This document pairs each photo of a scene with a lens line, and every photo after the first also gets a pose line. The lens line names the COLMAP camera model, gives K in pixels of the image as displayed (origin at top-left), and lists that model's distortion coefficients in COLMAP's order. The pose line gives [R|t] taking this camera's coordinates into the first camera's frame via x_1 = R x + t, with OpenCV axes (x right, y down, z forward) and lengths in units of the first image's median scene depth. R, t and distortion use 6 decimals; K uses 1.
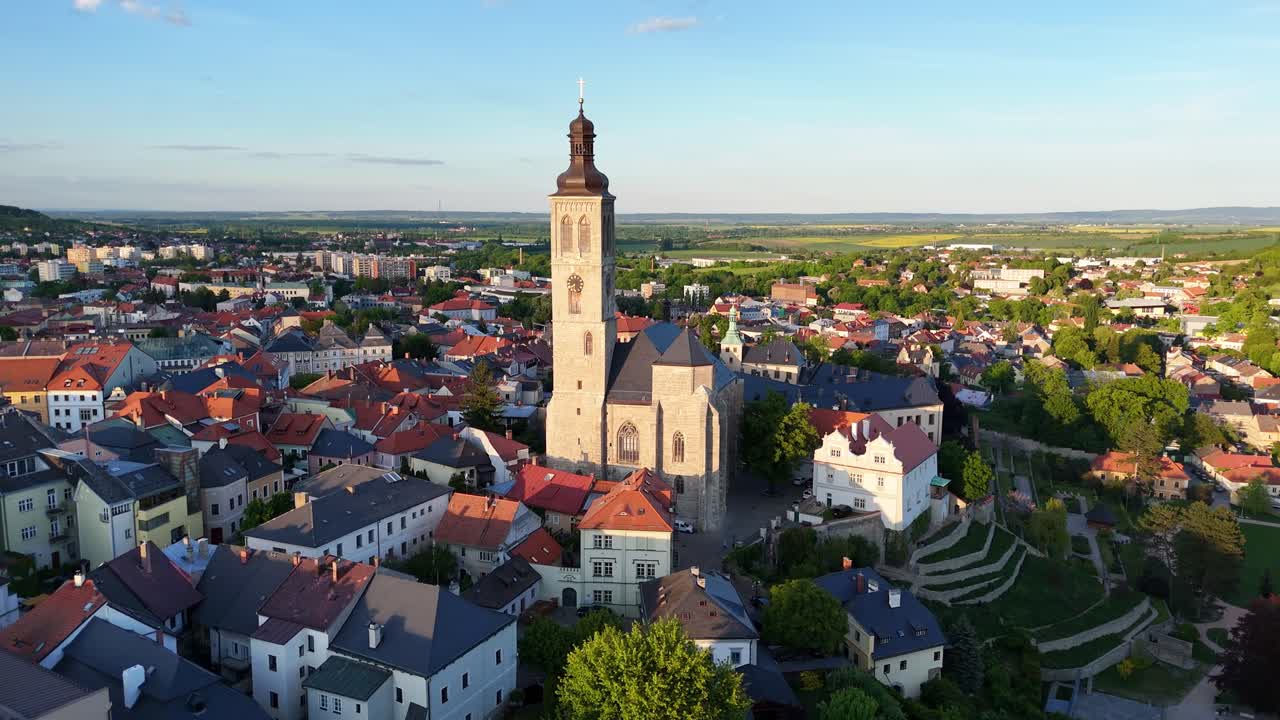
lens RADIAL K [[943.4, 0, 640.0], [0, 943.4, 360.0], [0, 0, 1]] dist [0.065106, -0.070967]
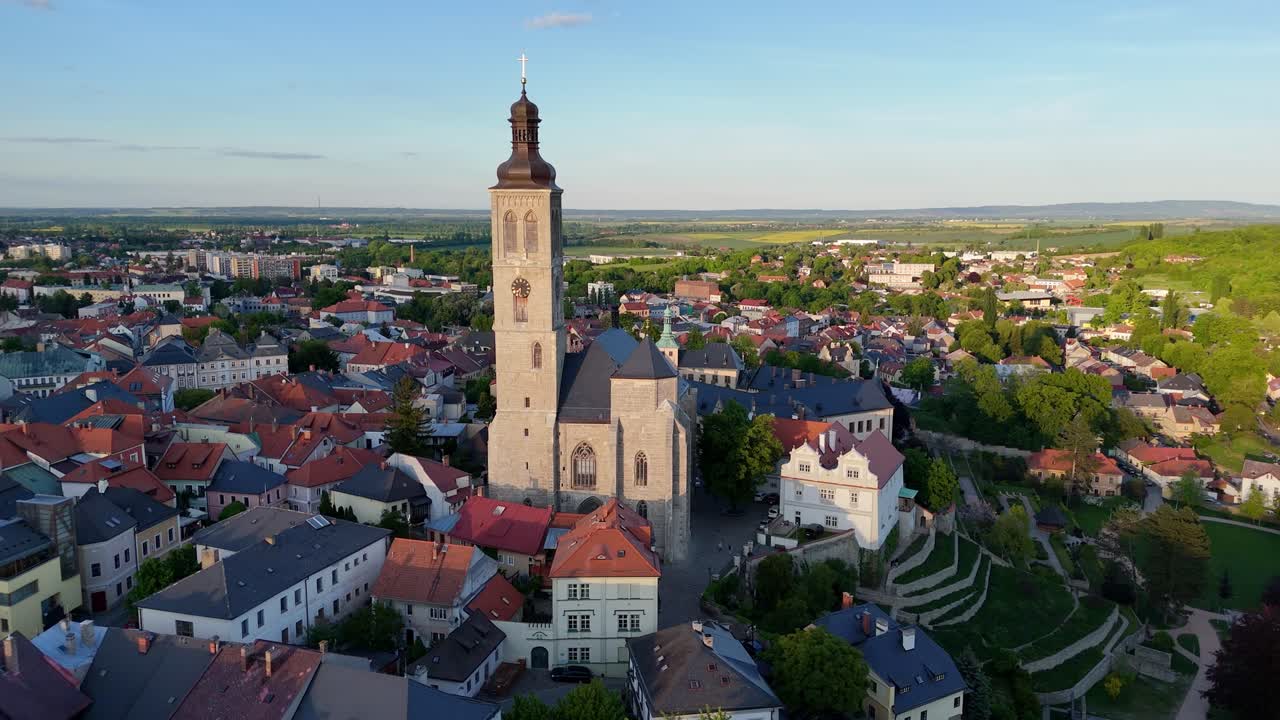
lens RADIAL K [[943.4, 0, 640.0], [0, 943.4, 360.0], [0, 0, 1]] dist [0.065106, -0.070967]
pose [[0.993196, -0.020178, 0.114697, -0.048283], [0.019718, 0.999792, 0.005136, -0.012711], [-0.114777, -0.002840, 0.993387, 0.087047]]
